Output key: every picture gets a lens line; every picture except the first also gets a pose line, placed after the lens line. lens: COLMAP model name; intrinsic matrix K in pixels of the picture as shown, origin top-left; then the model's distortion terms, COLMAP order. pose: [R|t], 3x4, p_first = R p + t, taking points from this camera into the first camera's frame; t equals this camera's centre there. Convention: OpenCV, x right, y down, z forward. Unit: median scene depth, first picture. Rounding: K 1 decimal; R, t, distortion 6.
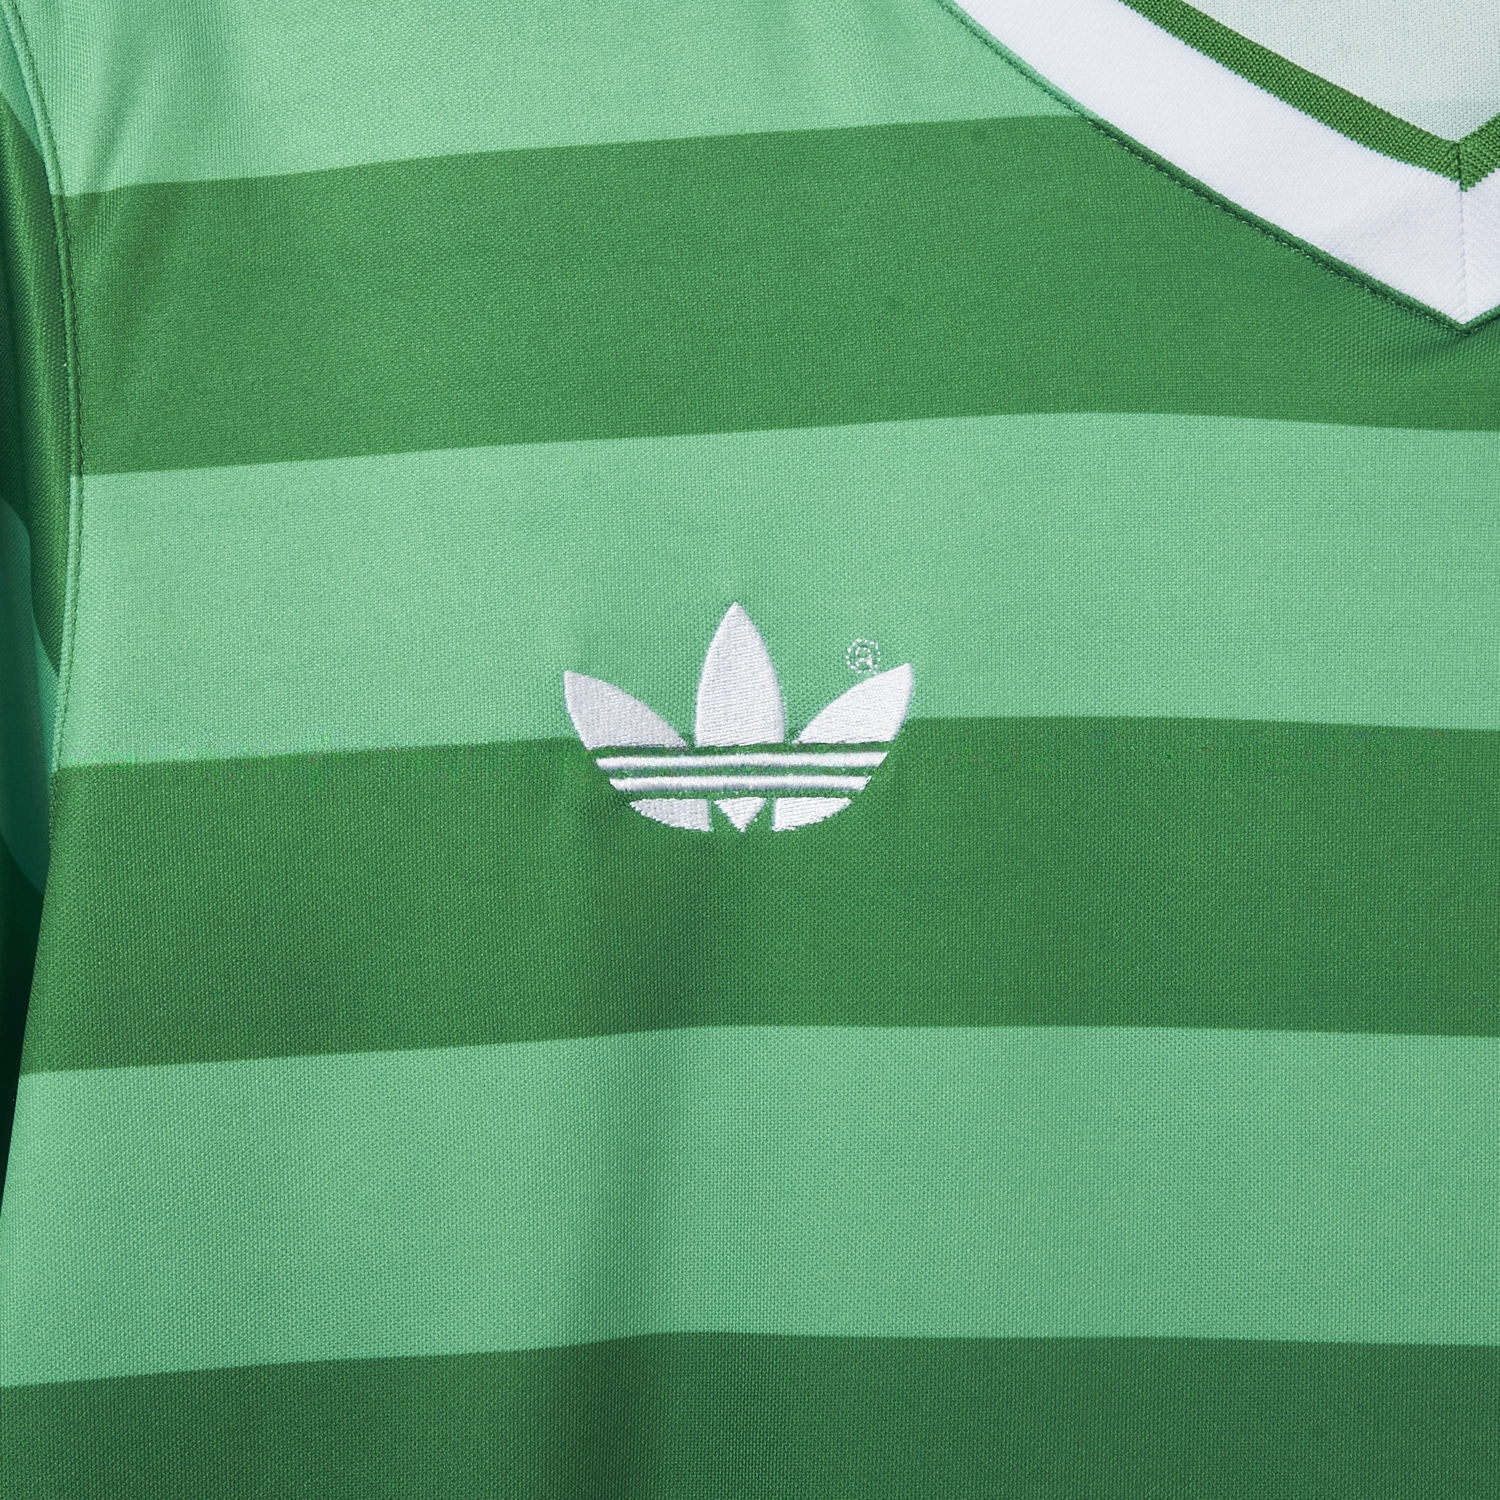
lens RADIAL K [[3888.0, 0, 750.6], [0, 3888.0, 752.3], [0, 0, 1]] dist [-0.053804, 0.000000]
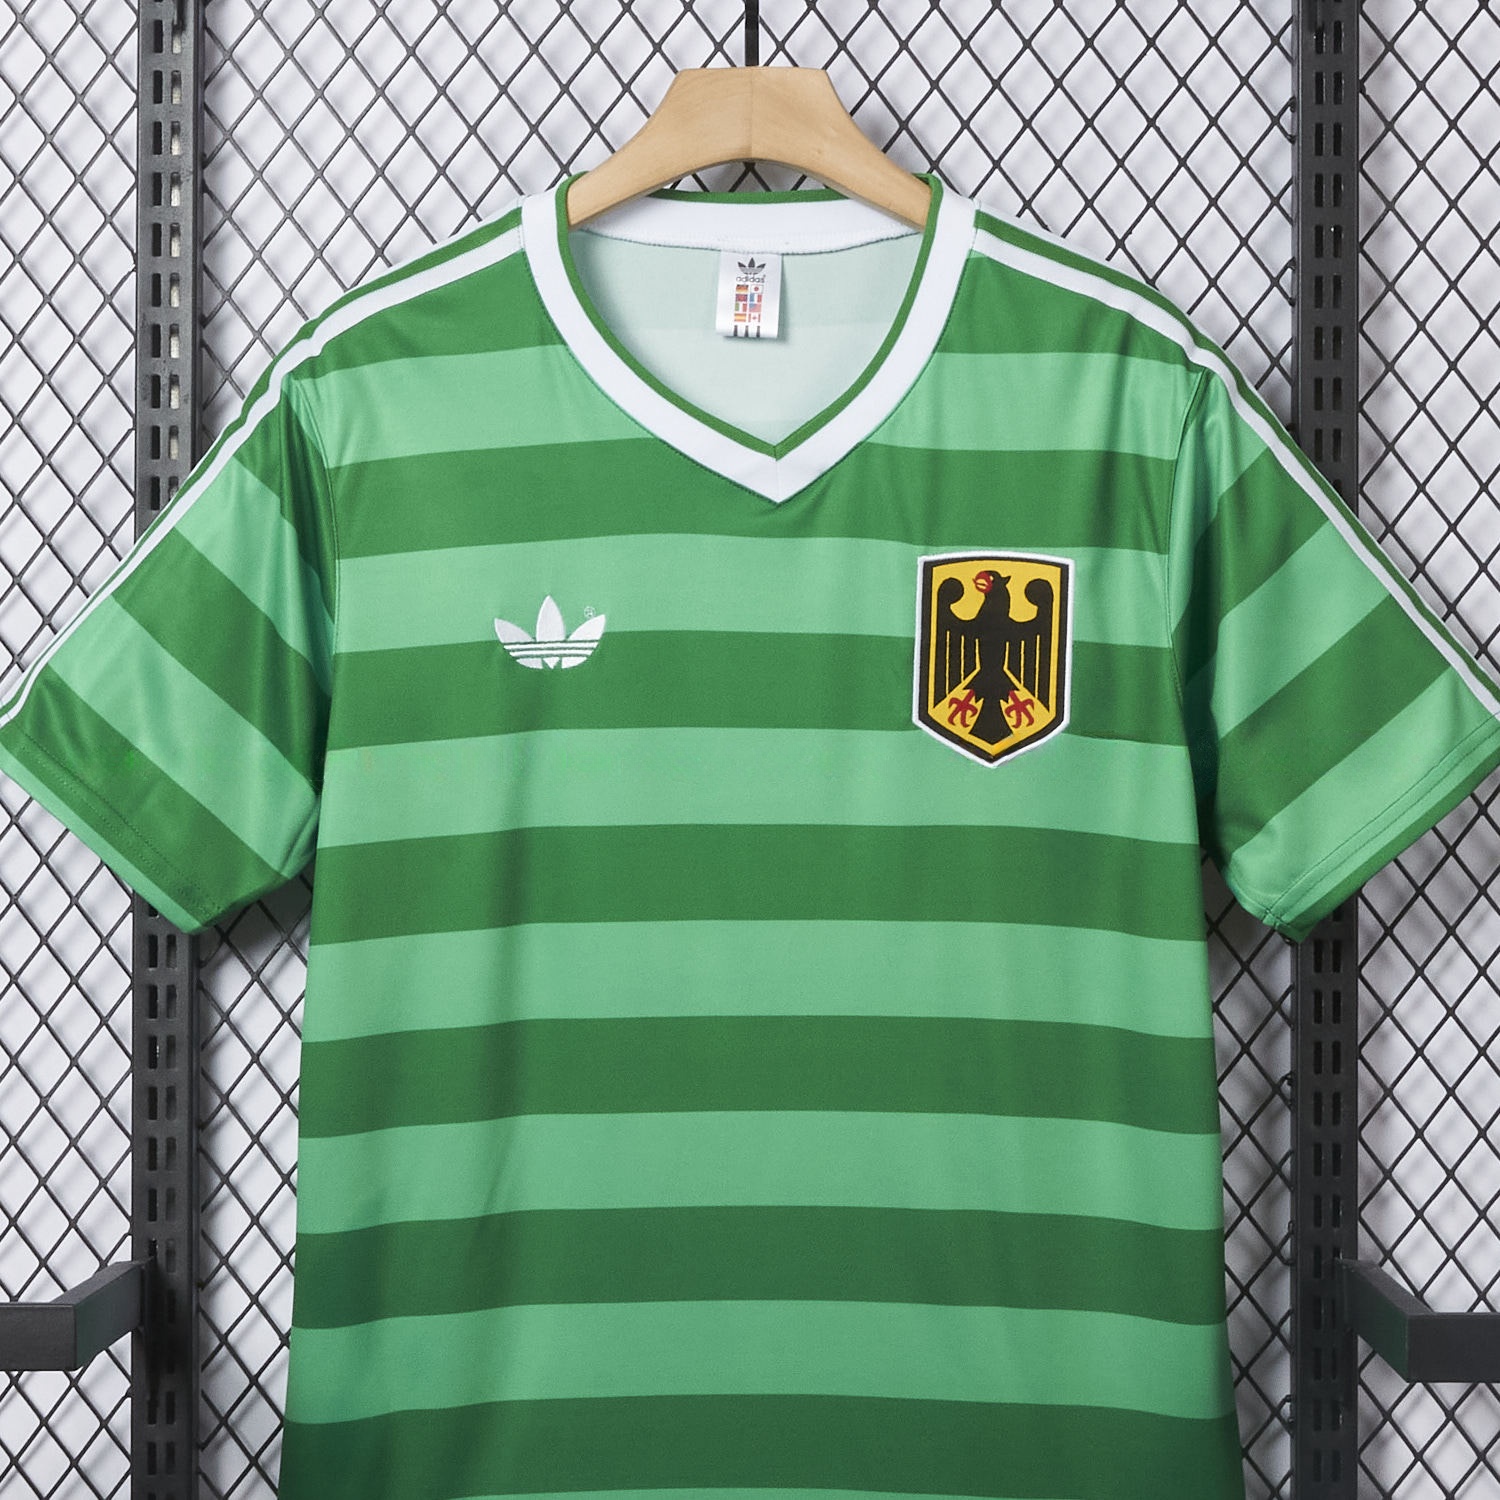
lens RADIAL K [[3888.0, 0, 756.3], [0, 3888.0, 753.2], [0, 0, 1]] dist [-0.053804, 0.000000]
pose [[0.998214, -0.022324, 0.055403, -0.013294], [0.017518, 0.996161, 0.085767, -0.178554], [-0.057105, -0.084643, 0.994774, -2.151869]]
